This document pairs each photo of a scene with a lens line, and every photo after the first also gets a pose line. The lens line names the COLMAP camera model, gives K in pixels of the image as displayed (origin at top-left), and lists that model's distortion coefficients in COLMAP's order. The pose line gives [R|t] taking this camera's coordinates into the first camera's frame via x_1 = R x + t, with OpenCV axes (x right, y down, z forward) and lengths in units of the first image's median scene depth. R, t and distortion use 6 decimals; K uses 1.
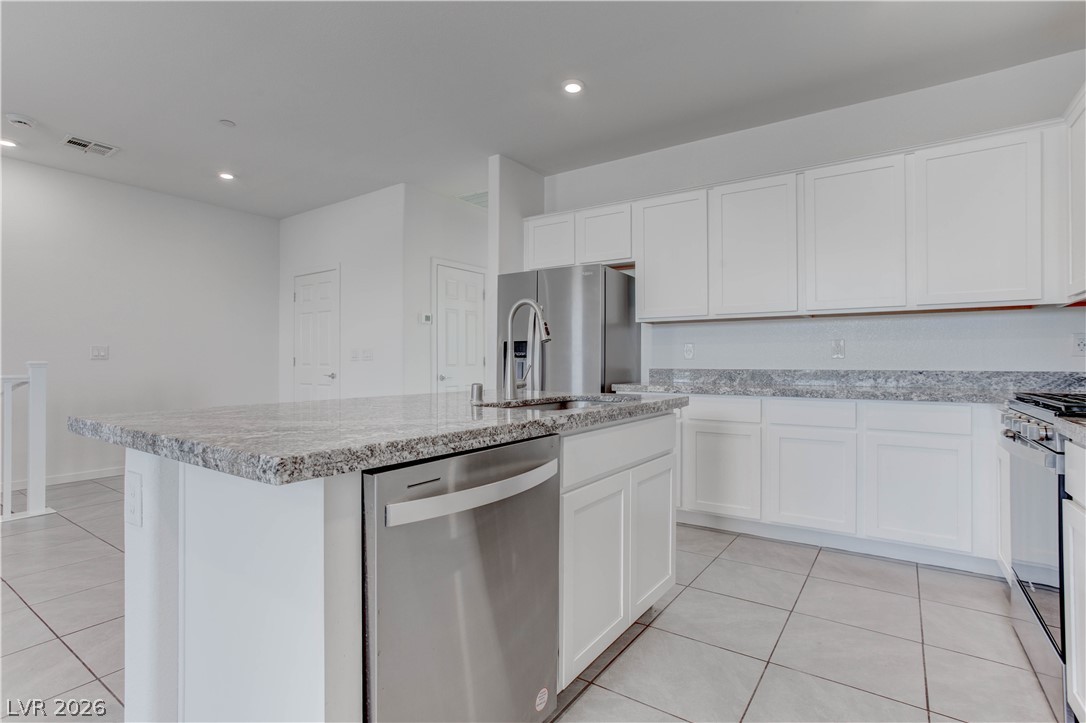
lens RADIAL K [[524.8, 0, 549.4], [0, 524.8, 364.8], [0, 0, 1]] dist [-0.052172, 0.033901]
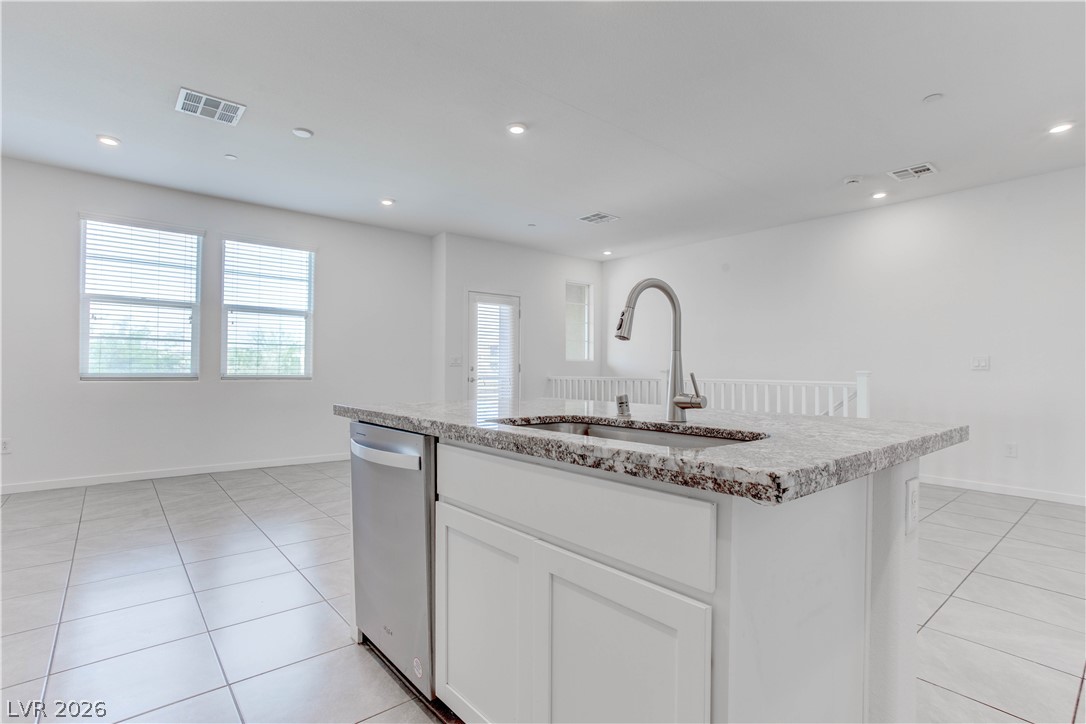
lens RADIAL K [[524.8, 0, 549.4], [0, 524.8, 365.3], [0, 0, 1]] dist [-0.052172, 0.033901]
pose [[-0.257425, -0.013071, -0.966210, 0.423322], [-0.011192, 0.999882, -0.010544, 0.000246], [0.966233, 0.008100, -0.257541, 0.666959]]
